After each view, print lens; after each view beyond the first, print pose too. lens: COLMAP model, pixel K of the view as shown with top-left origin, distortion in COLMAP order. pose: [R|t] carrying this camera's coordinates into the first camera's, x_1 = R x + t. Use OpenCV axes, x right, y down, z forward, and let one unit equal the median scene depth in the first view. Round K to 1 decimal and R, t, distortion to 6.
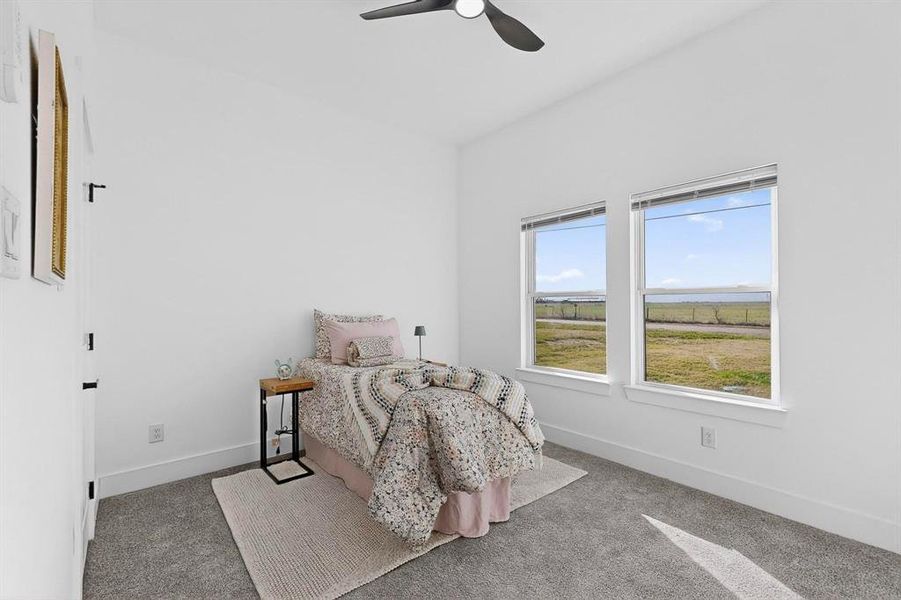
lens RADIAL K [[391.1, 0, 453.8], [0, 391.1, 300.0], [0, 0, 1]] dist [0.002293, -0.000456]
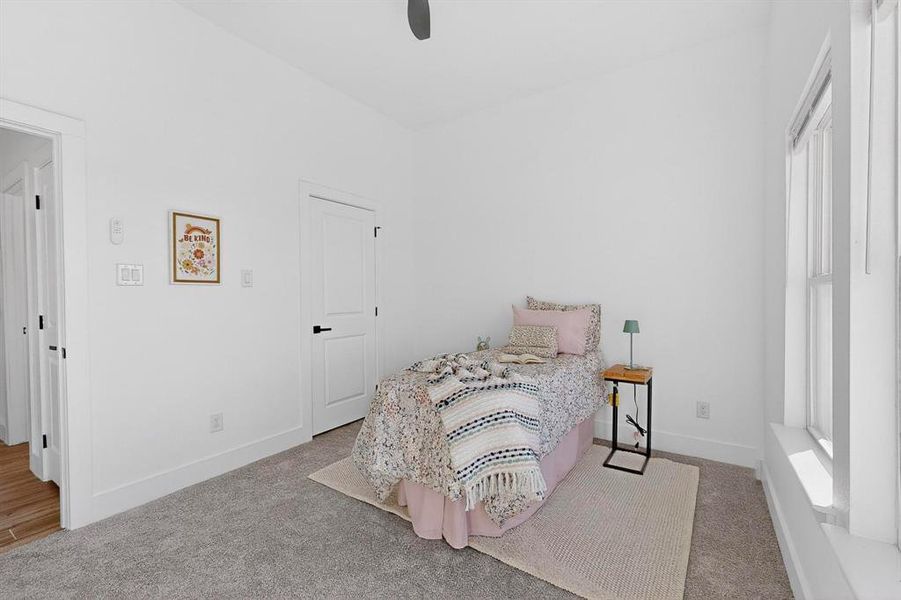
lens RADIAL K [[391.1, 0, 453.8], [0, 391.1, 300.0], [0, 0, 1]] dist [0.002293, -0.000456]
pose [[0.295319, 0.022394, -0.955136, 0.690572], [0.010716, 0.999585, 0.026749, 0.003718], [0.955339, -0.018135, 0.294956, 0.561489]]
